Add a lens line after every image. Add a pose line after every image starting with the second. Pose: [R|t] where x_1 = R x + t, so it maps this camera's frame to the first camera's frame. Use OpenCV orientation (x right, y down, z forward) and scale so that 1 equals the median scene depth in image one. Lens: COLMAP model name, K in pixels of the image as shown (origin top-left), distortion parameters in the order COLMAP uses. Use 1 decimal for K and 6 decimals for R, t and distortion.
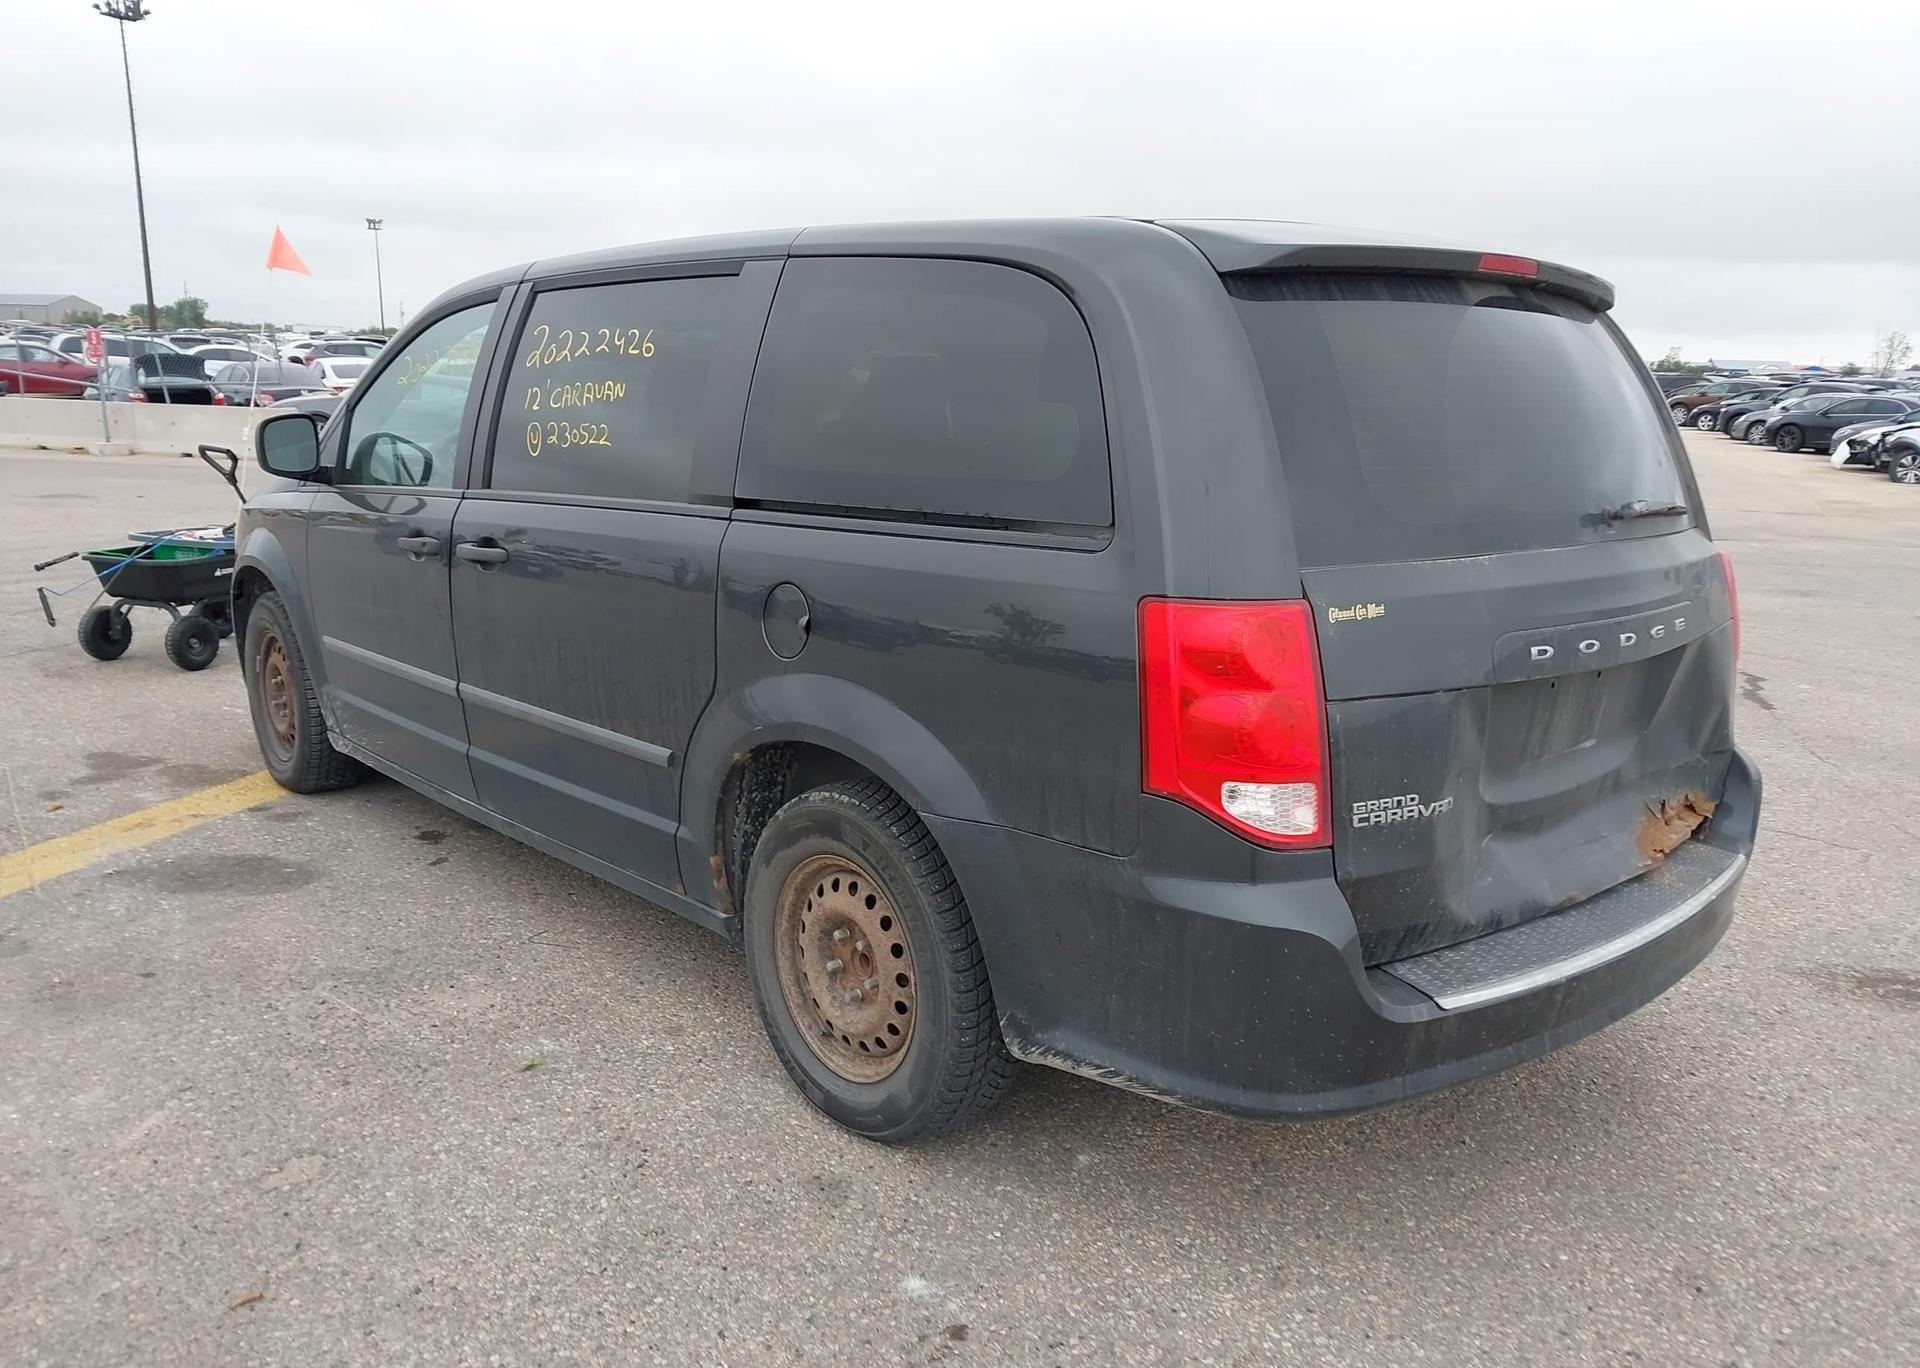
lens RADIAL K [[1546.9, 0, 972.6], [0, 1546.9, 721.6], [0, 0, 1]] dist [0.031972, -0.041202]
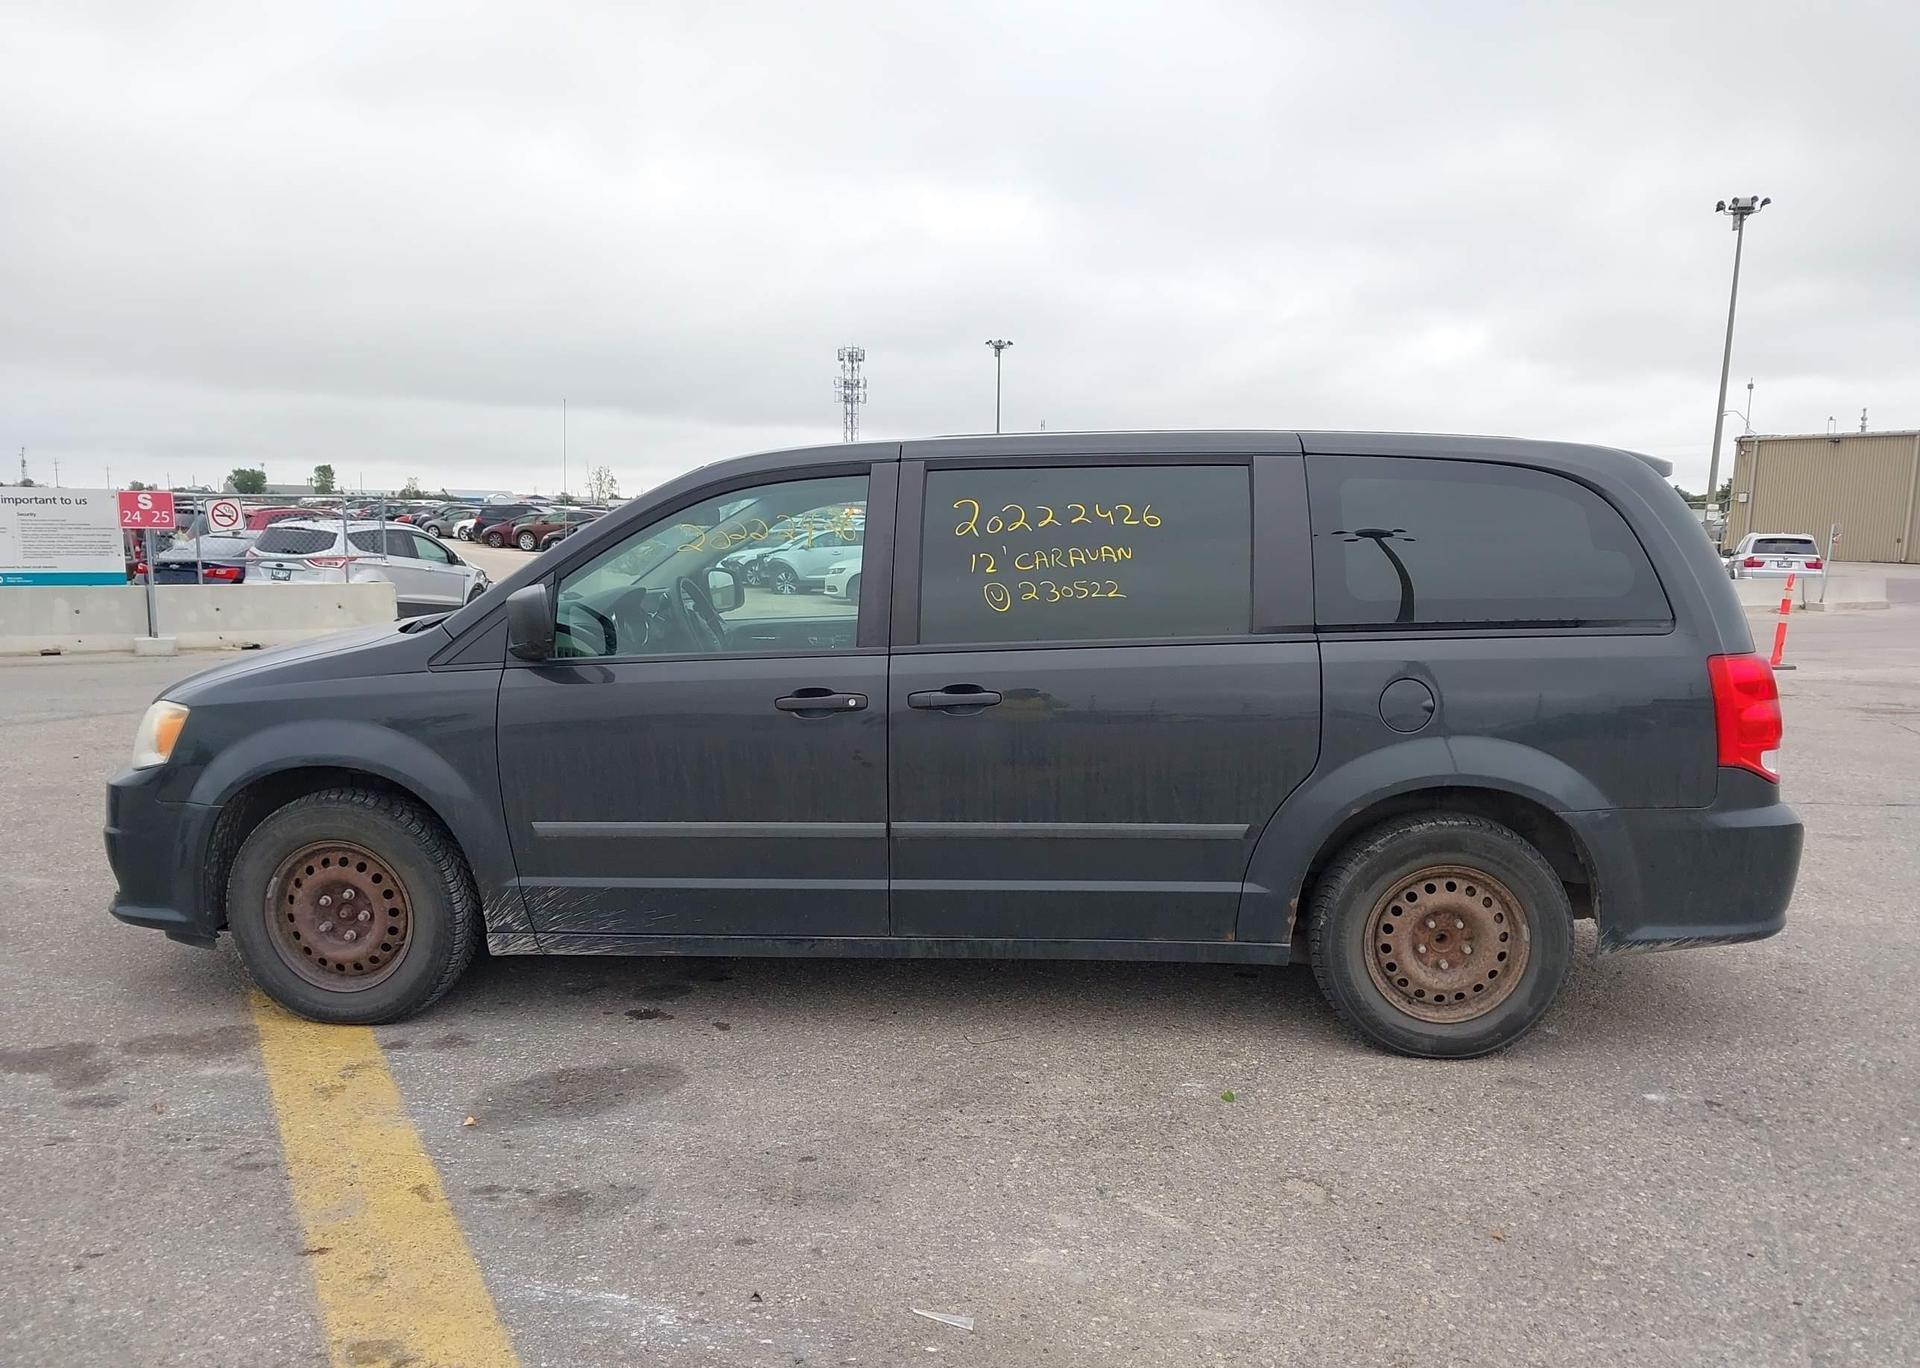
lens RADIAL K [[1546.9, 0, 980.0], [0, 1546.9, 680.2], [0, 0, 1]] dist [0.031972, -0.041202]
pose [[0.717002, -0.089174, 0.691343, -1.283852], [0.162758, 0.985787, -0.041645, -0.086323], [-0.677803, 0.142381, 0.721325, 0.210484]]
